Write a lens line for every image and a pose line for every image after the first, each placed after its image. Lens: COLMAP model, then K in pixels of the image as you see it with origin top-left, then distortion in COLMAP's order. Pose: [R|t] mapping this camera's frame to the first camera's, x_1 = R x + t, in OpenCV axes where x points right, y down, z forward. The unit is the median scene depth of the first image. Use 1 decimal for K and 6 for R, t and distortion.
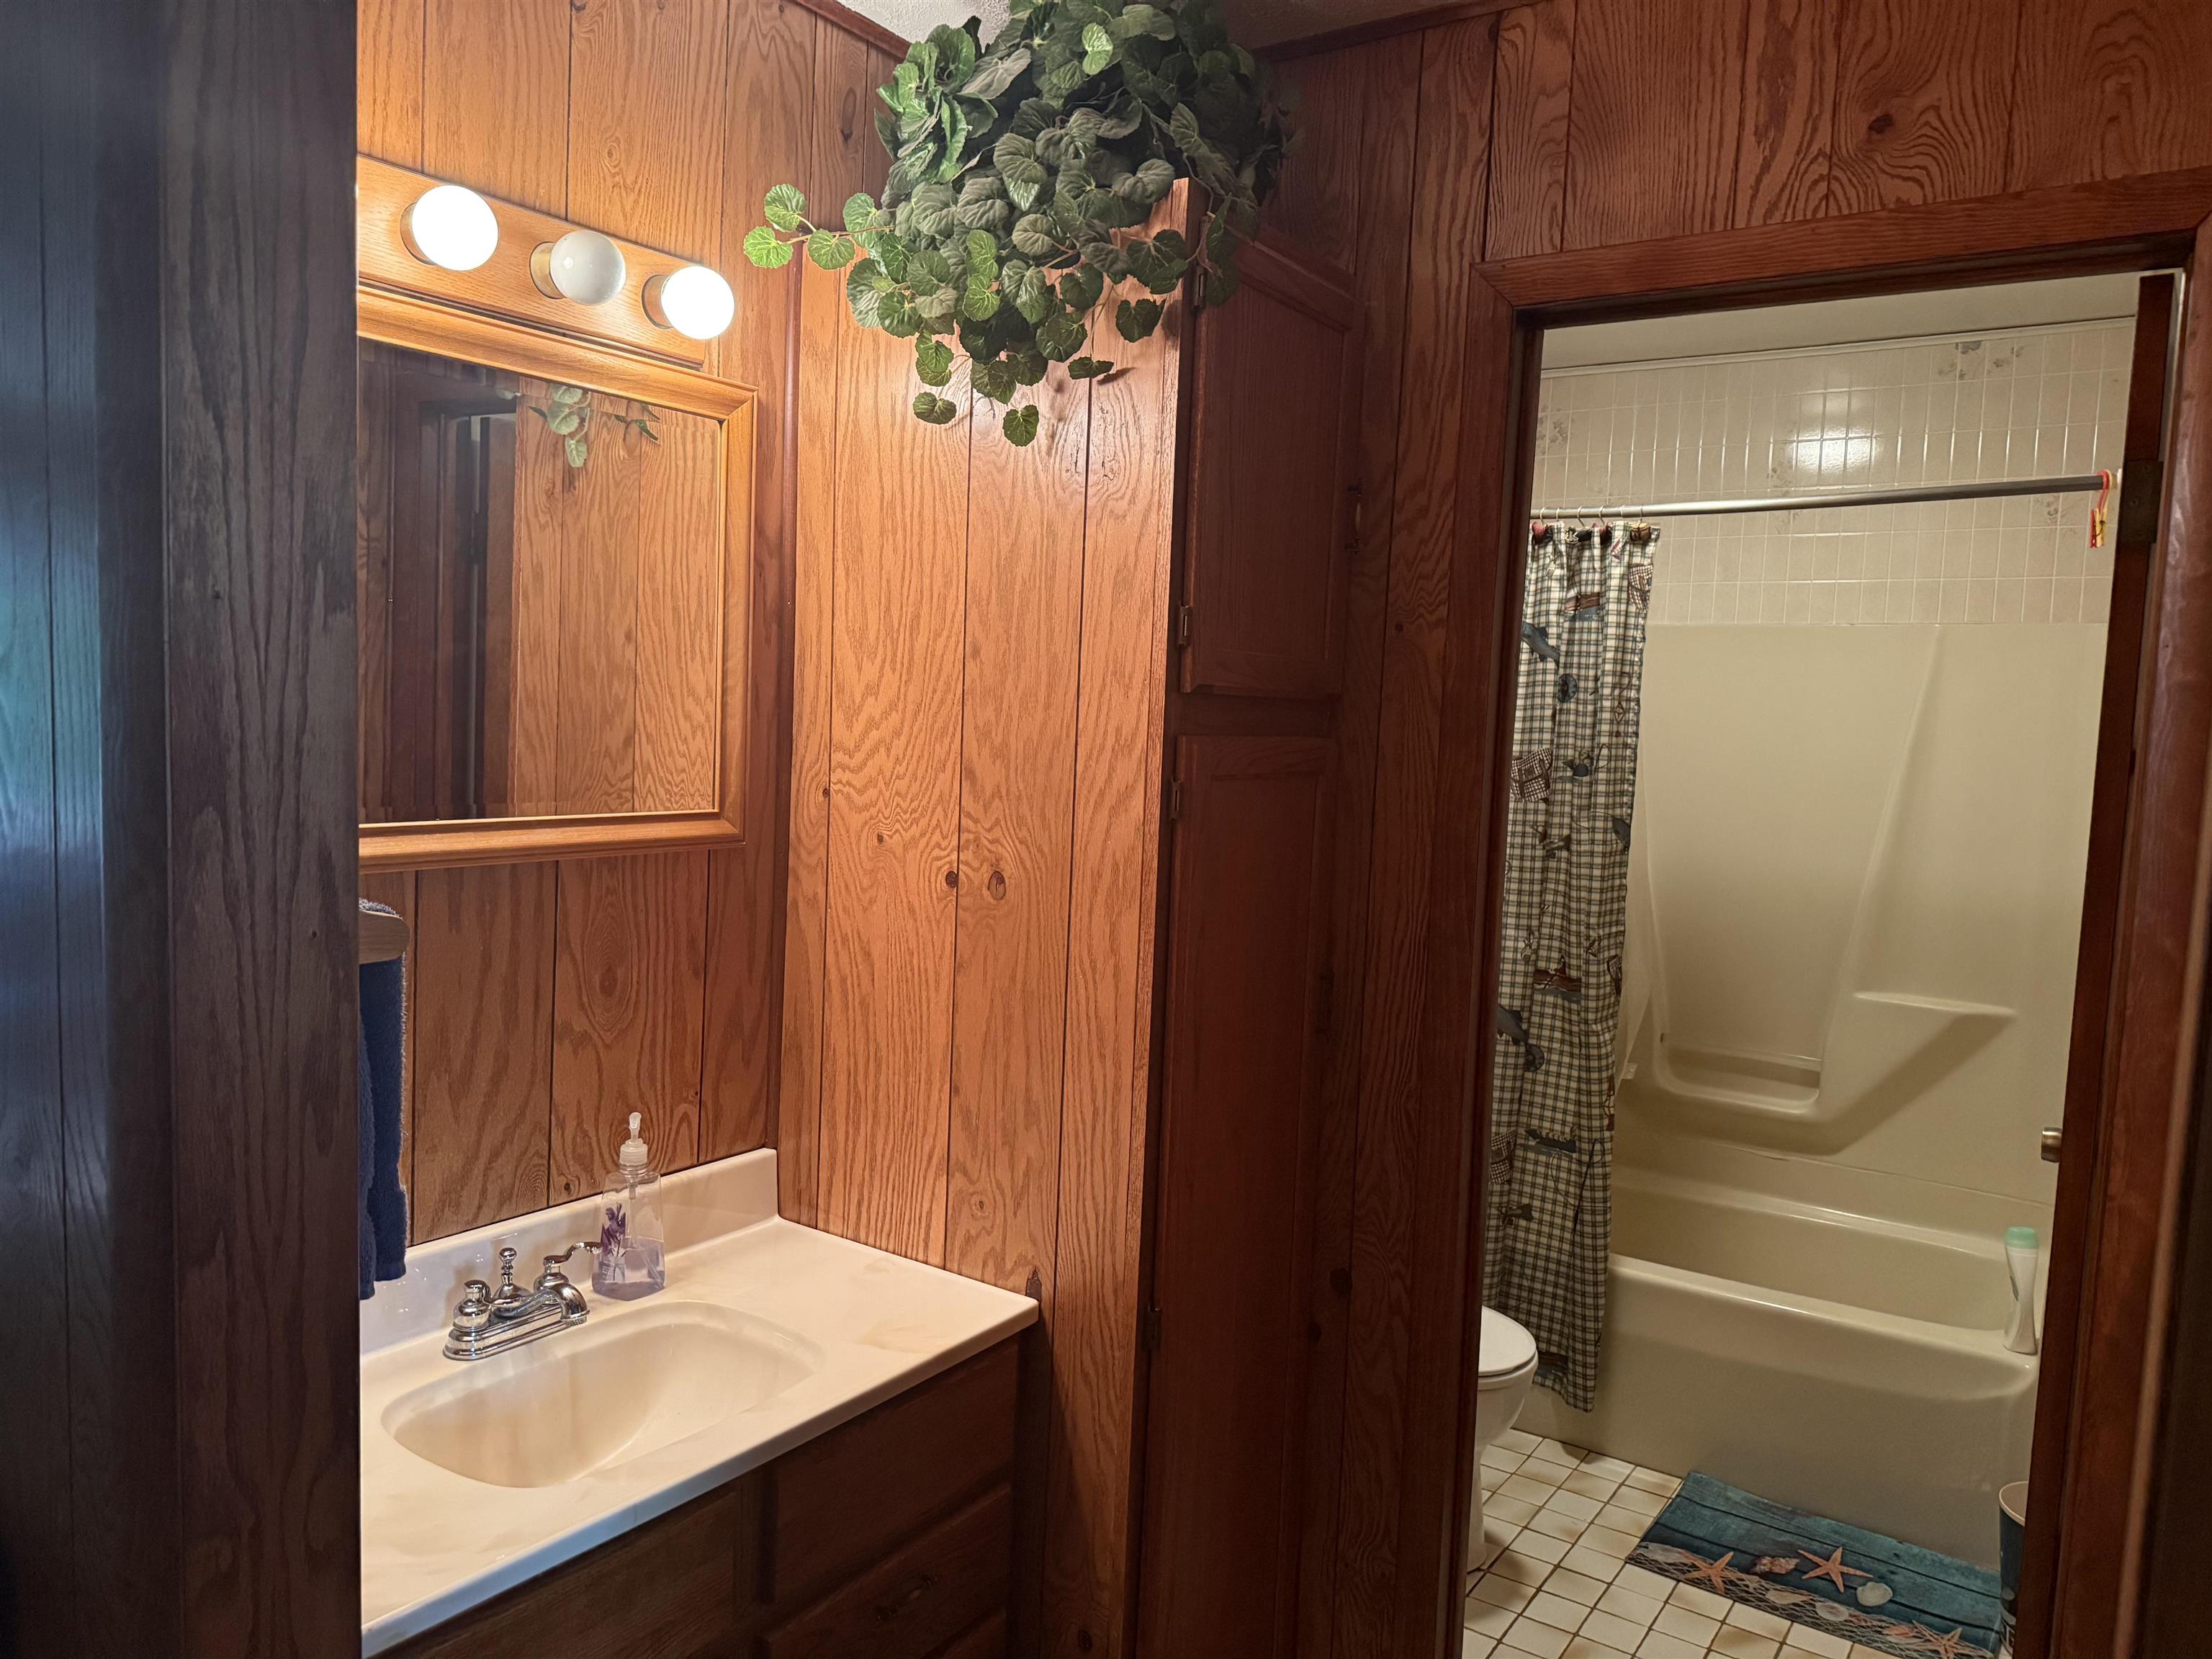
lens RADIAL K [[1556.3, 0, 1127.0], [0, 1556.3, 815.0], [0, 0, 1]] dist [0.031097, -0.050413]
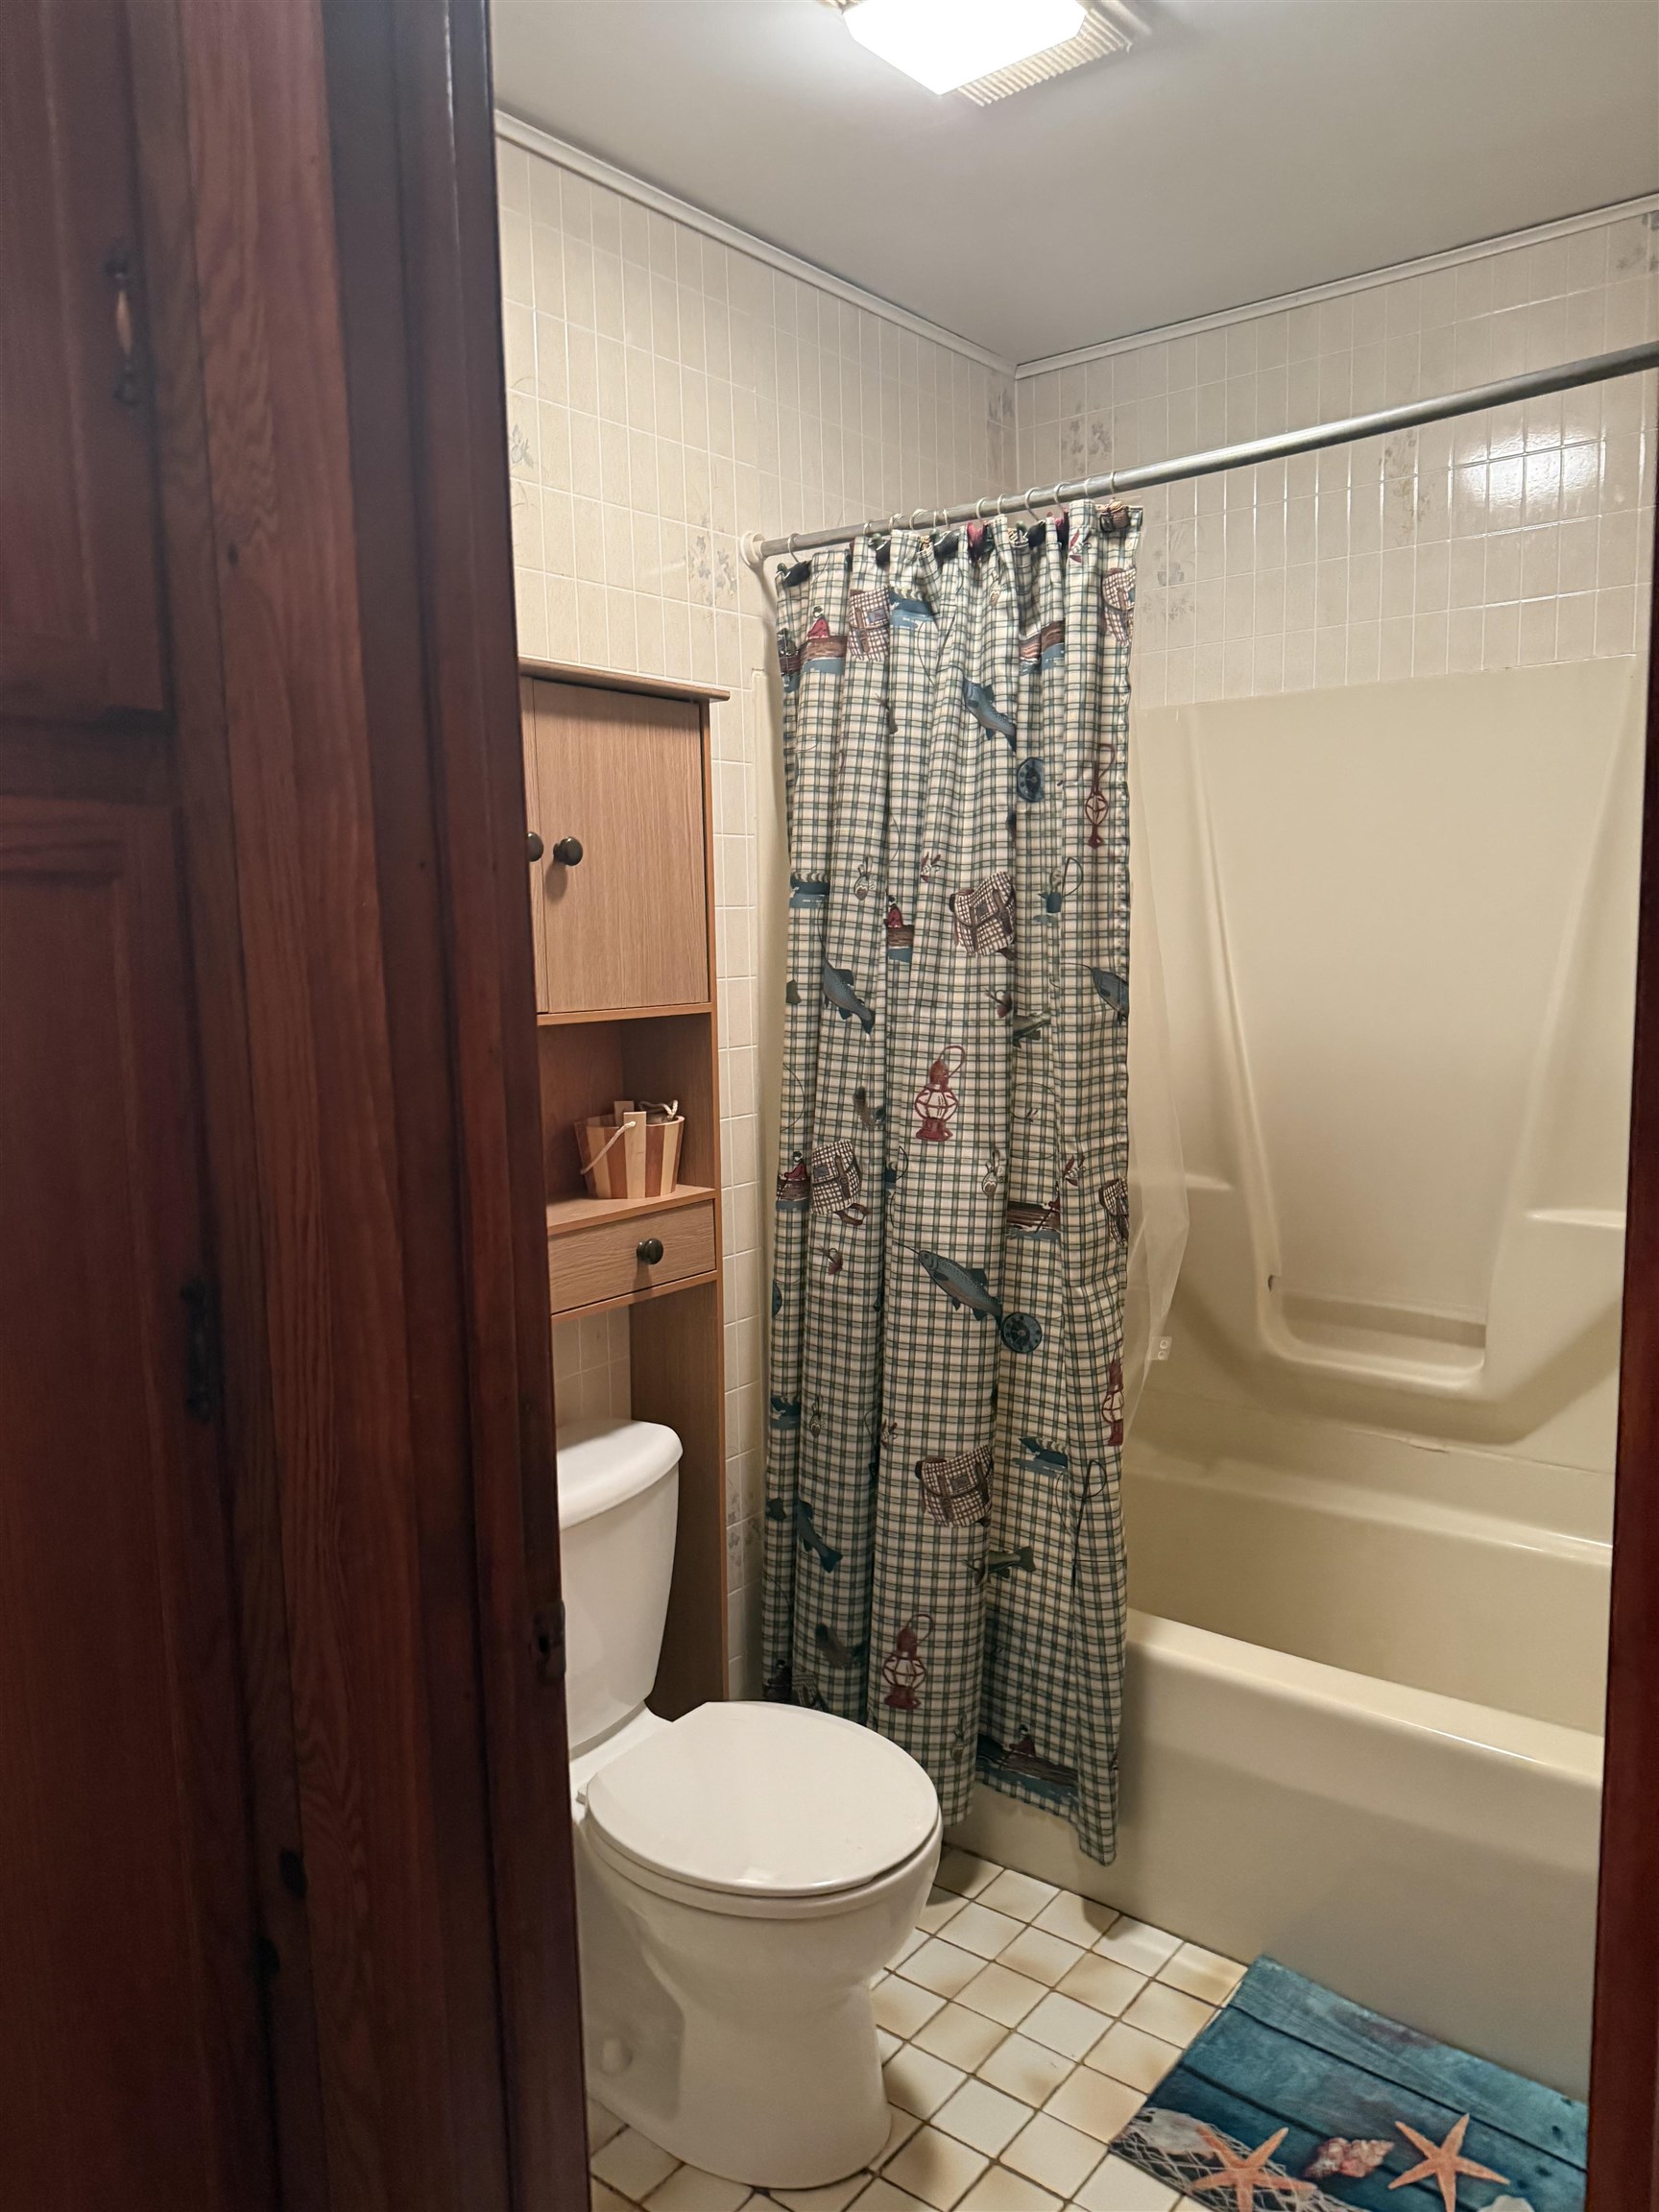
lens RADIAL K [[1556.3, 0, 815.3], [0, 1556.3, 1096.6], [0, 0, 1]] dist [0.031097, -0.050413]
pose [[0.995360, -0.052522, -0.080618, 0.239678], [0.055908, 0.997621, 0.040328, 0.021067], [0.078308, -0.044648, 0.995929, 0.336852]]
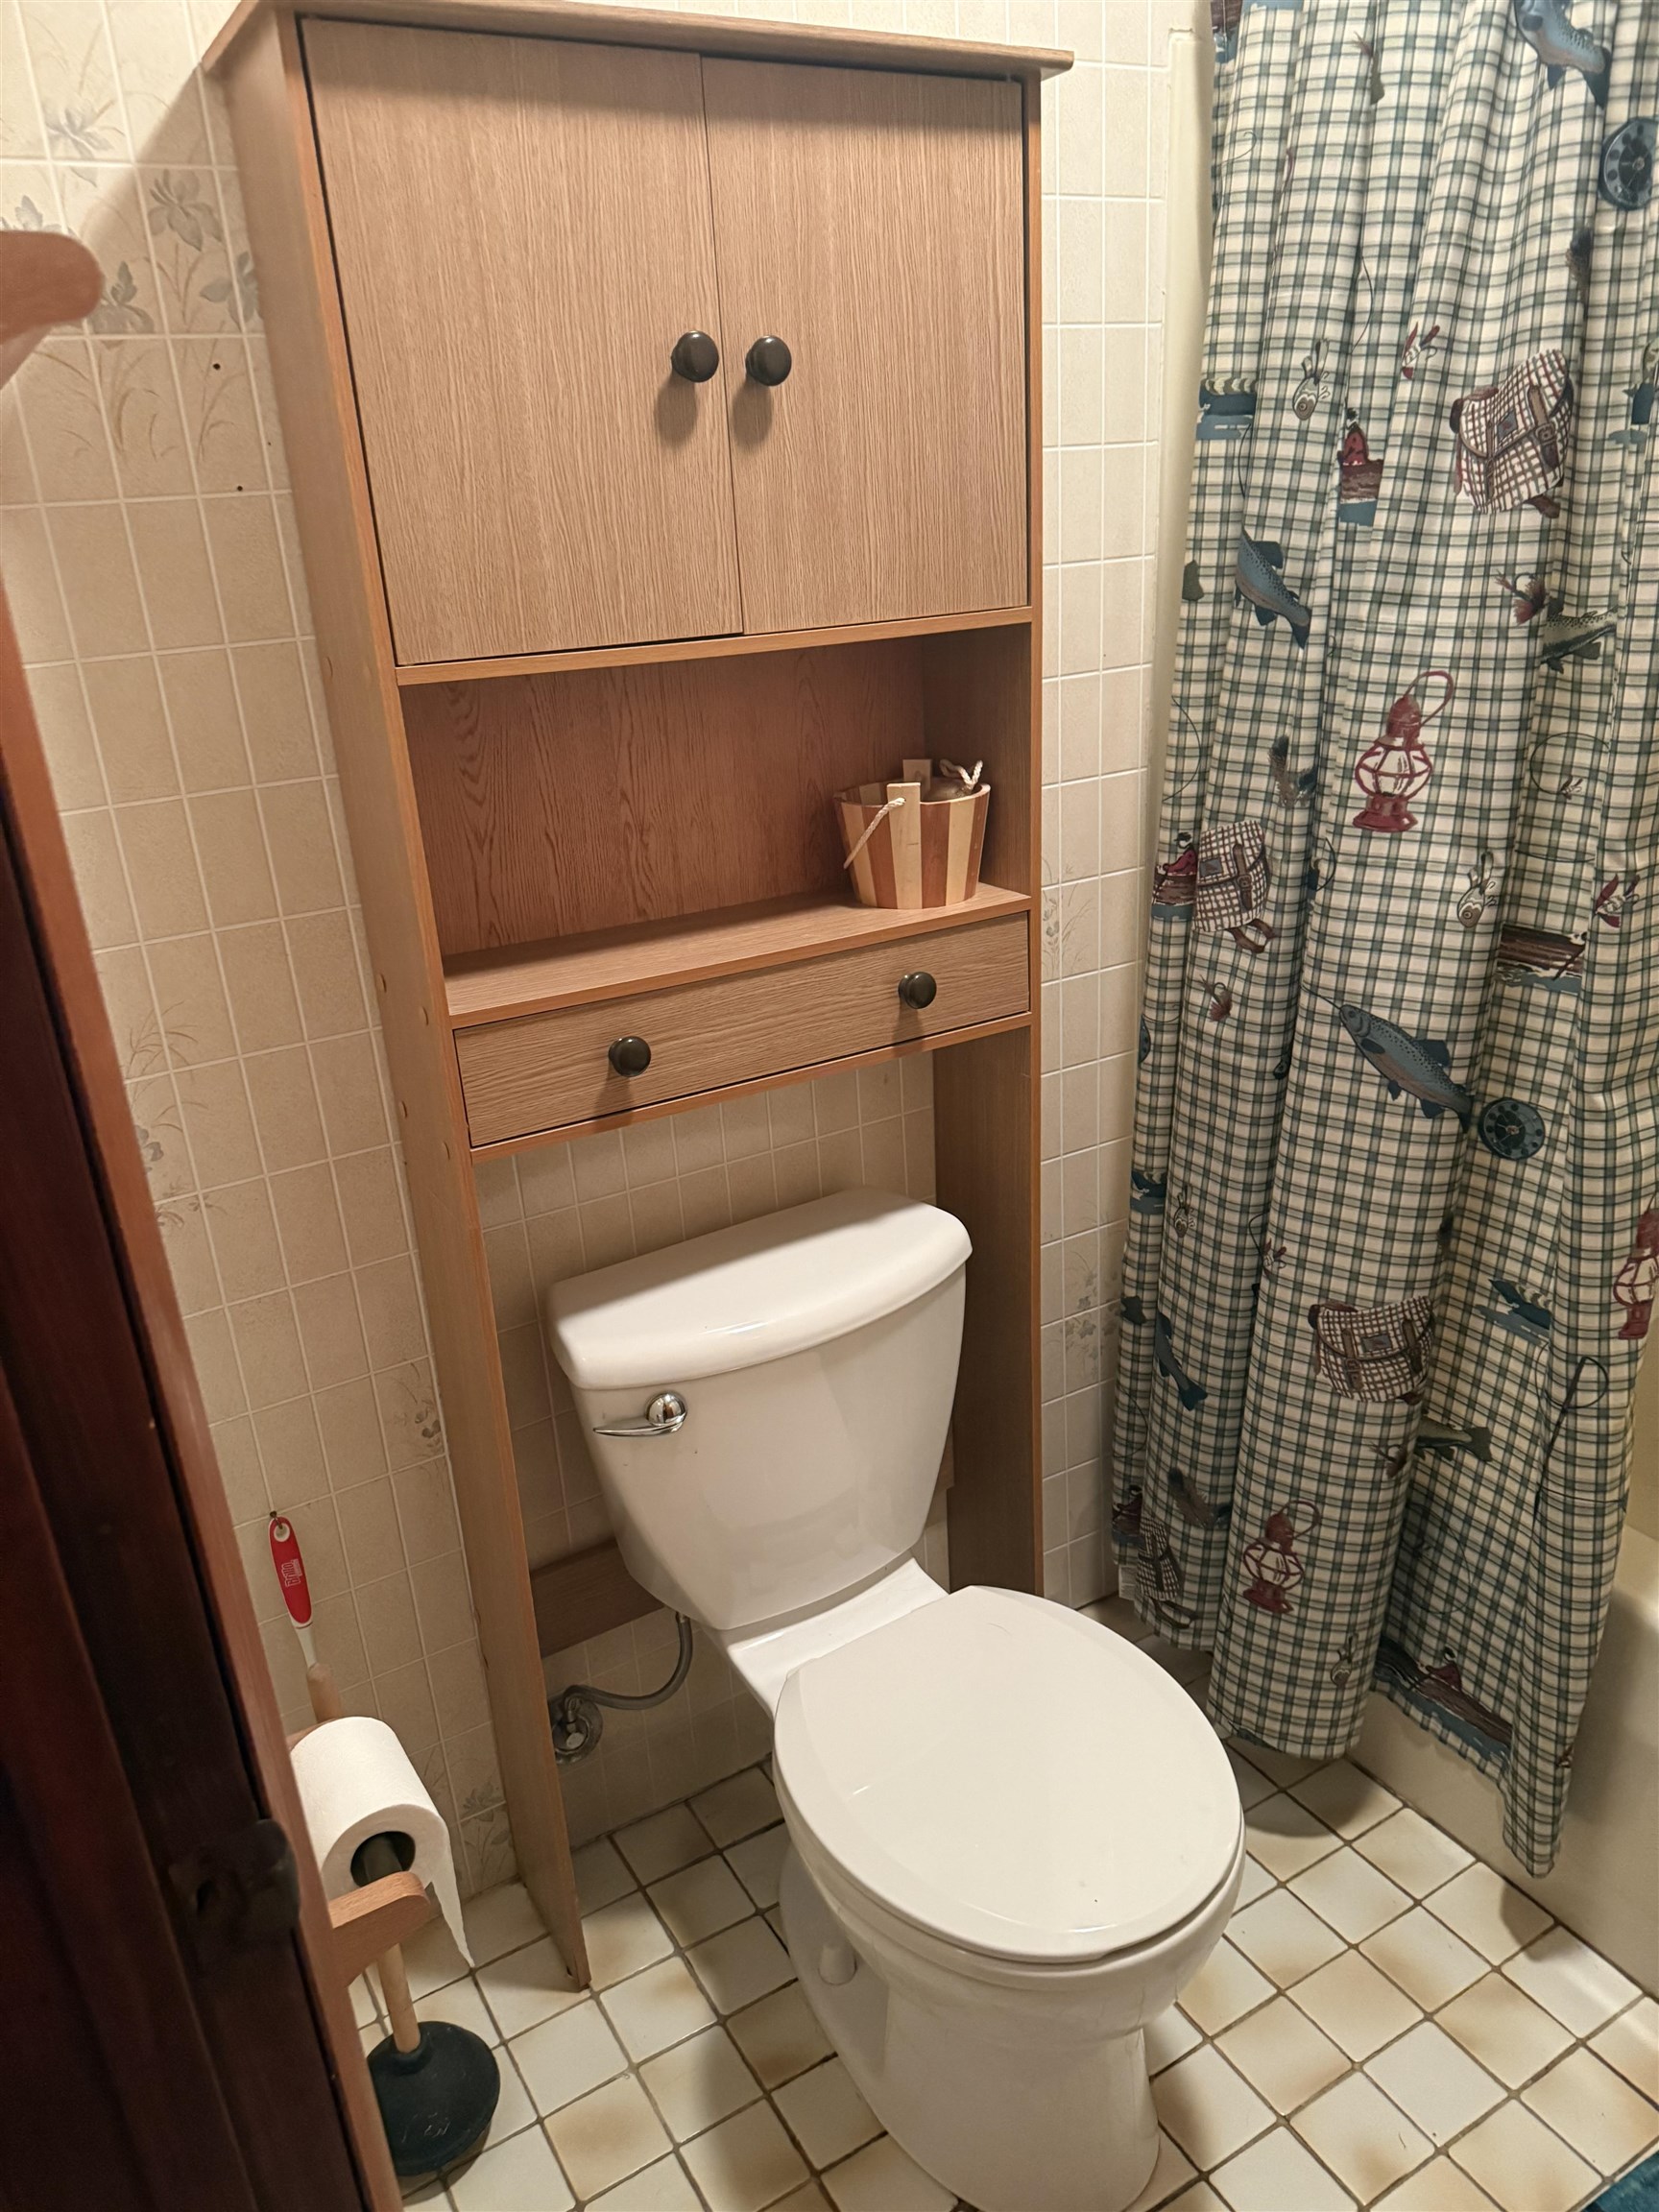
lens RADIAL K [[1556.3, 0, 807.4], [0, 1556.3, 1114.6], [0, 0, 1]] dist [0.031097, -0.050413]
pose [[0.897603, 0.064461, -0.436067, 0.284941], [0.071370, 0.954946, 0.288071, 0.010516], [0.434990, -0.289695, 0.852561, 0.562741]]
